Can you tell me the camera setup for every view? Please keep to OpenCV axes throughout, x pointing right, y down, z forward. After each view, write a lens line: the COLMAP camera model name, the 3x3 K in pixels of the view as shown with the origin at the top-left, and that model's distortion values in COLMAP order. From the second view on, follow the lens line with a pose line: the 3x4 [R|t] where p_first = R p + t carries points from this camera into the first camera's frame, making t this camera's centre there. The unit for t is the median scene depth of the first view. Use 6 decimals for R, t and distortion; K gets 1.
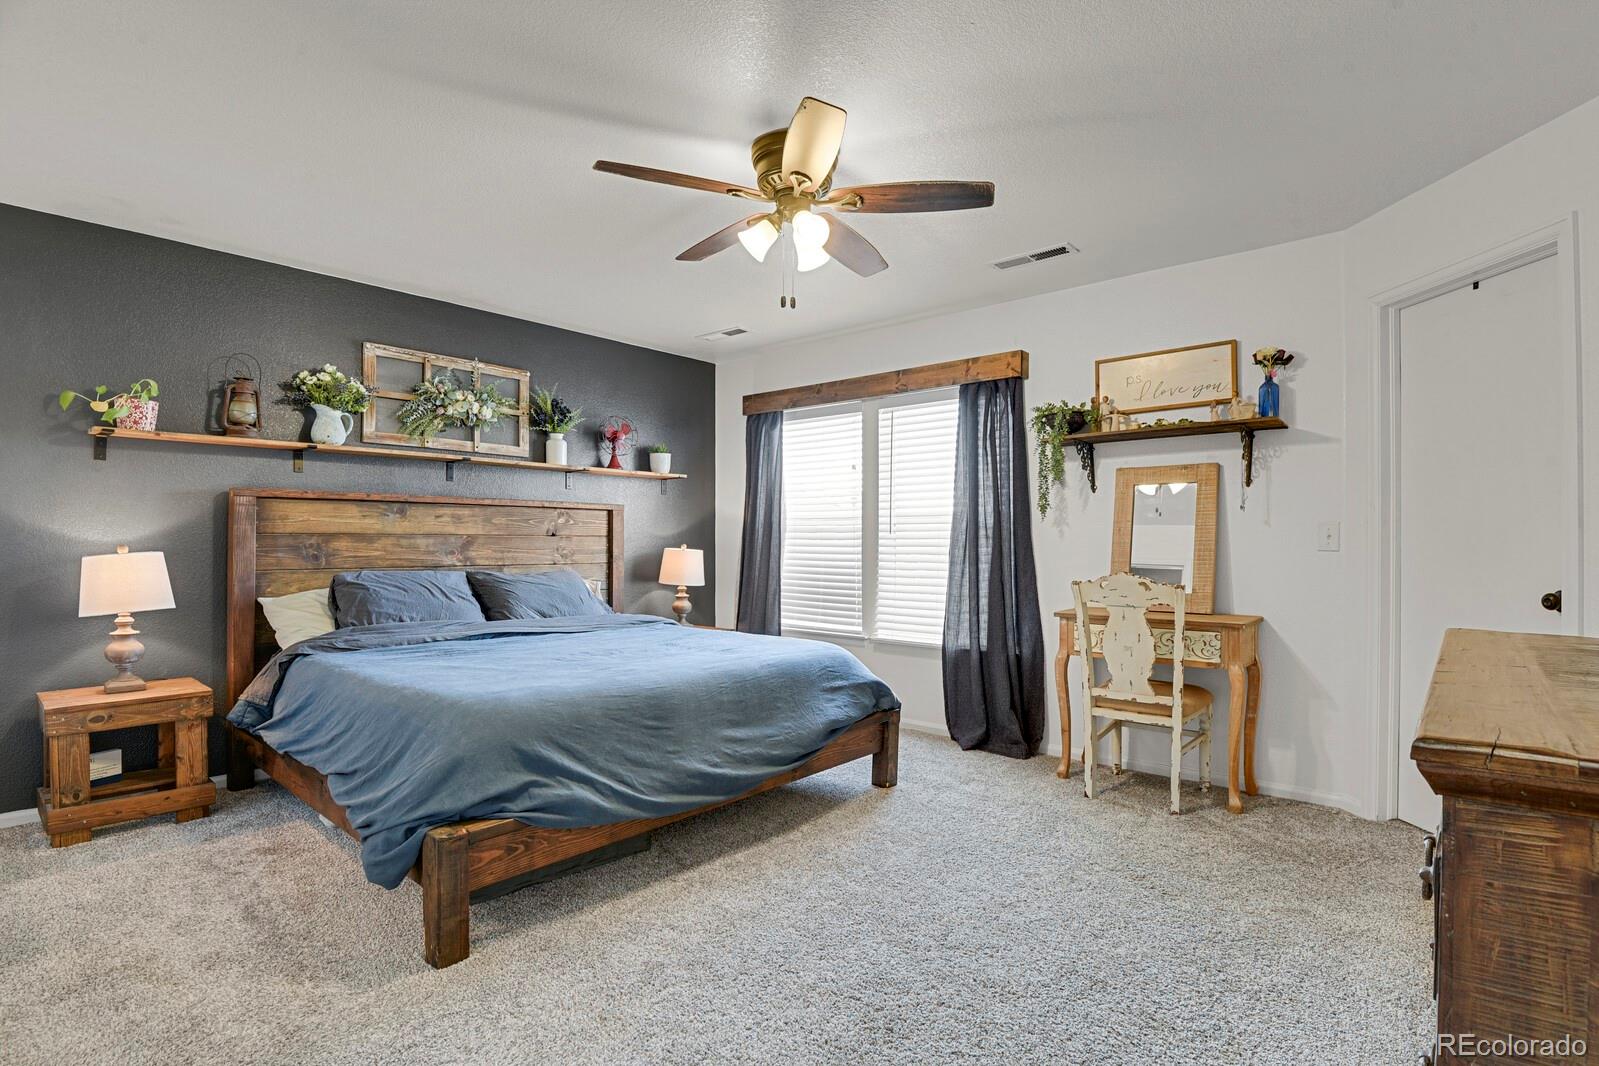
lens RADIAL K [[785.0, 0, 801.0], [0, 785.0, 529.5], [0, 0, 1]] dist [-0.018884, -0.004963]
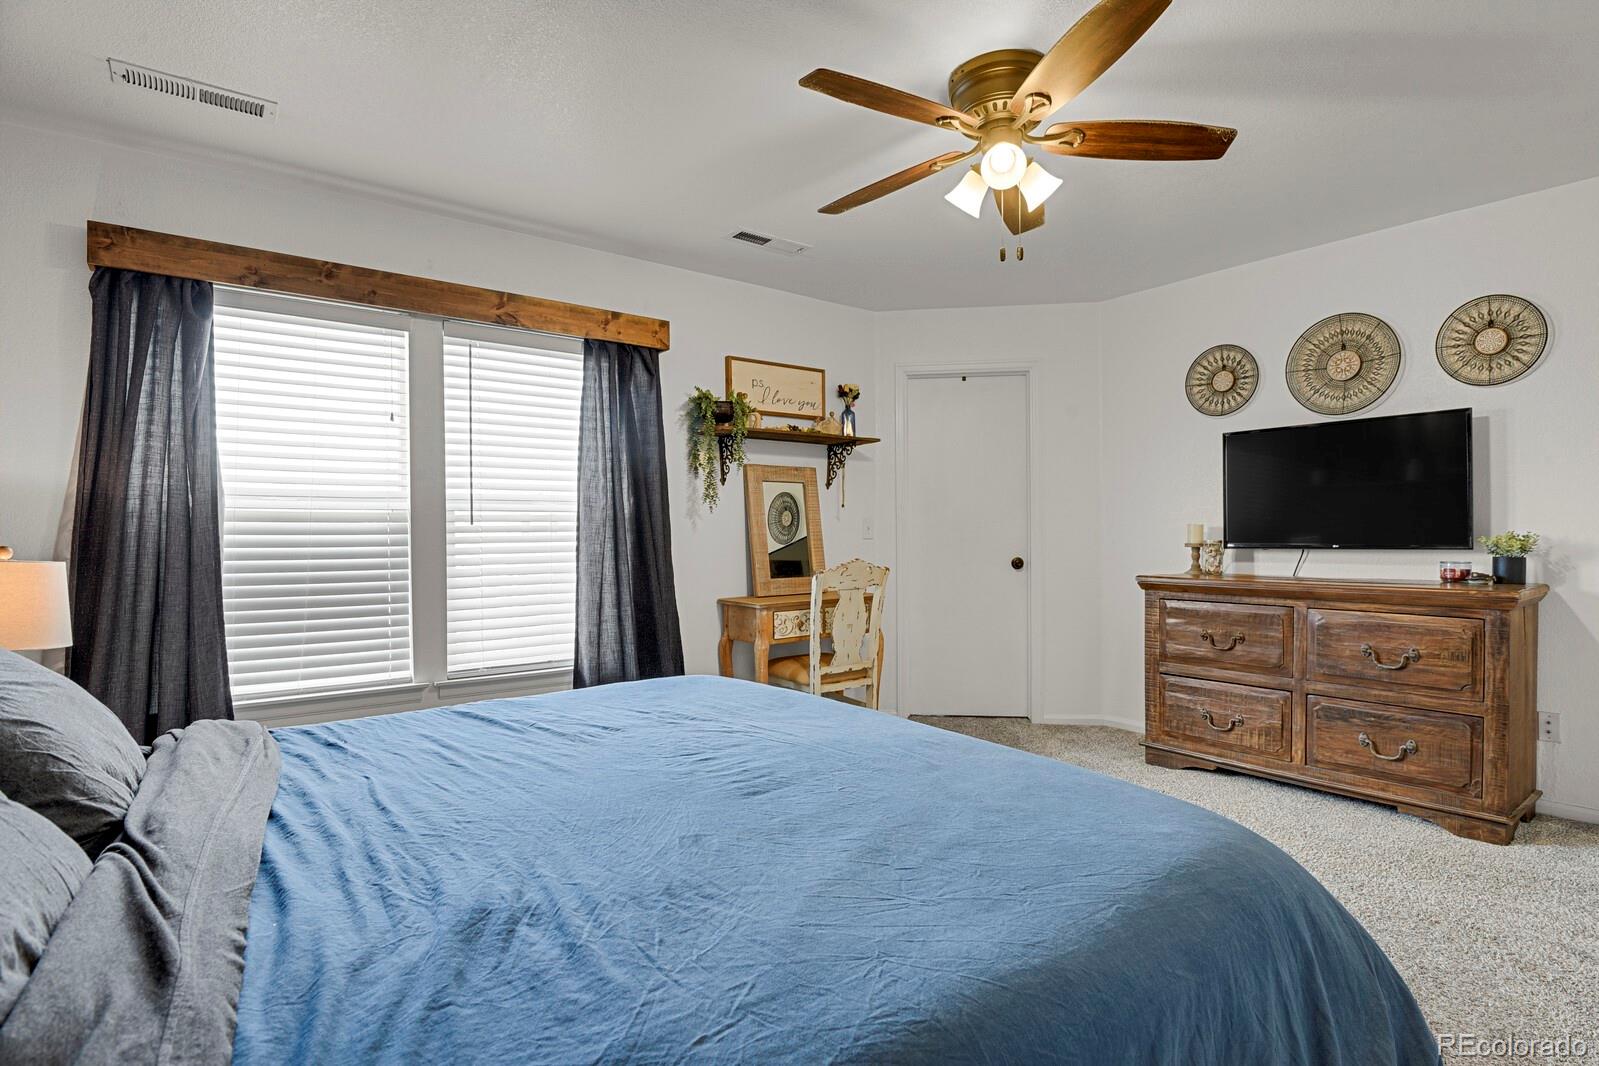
lens RADIAL K [[785.0, 0, 812.6], [0, 785.0, 538.3], [0, 0, 1]] dist [-0.018884, -0.004963]
pose [[0.193911, -0.001904, 0.981017, -0.560490], [-0.002352, 0.999994, 0.002405, 0.017108], [-0.981016, -0.002774, 0.193906, 0.650570]]
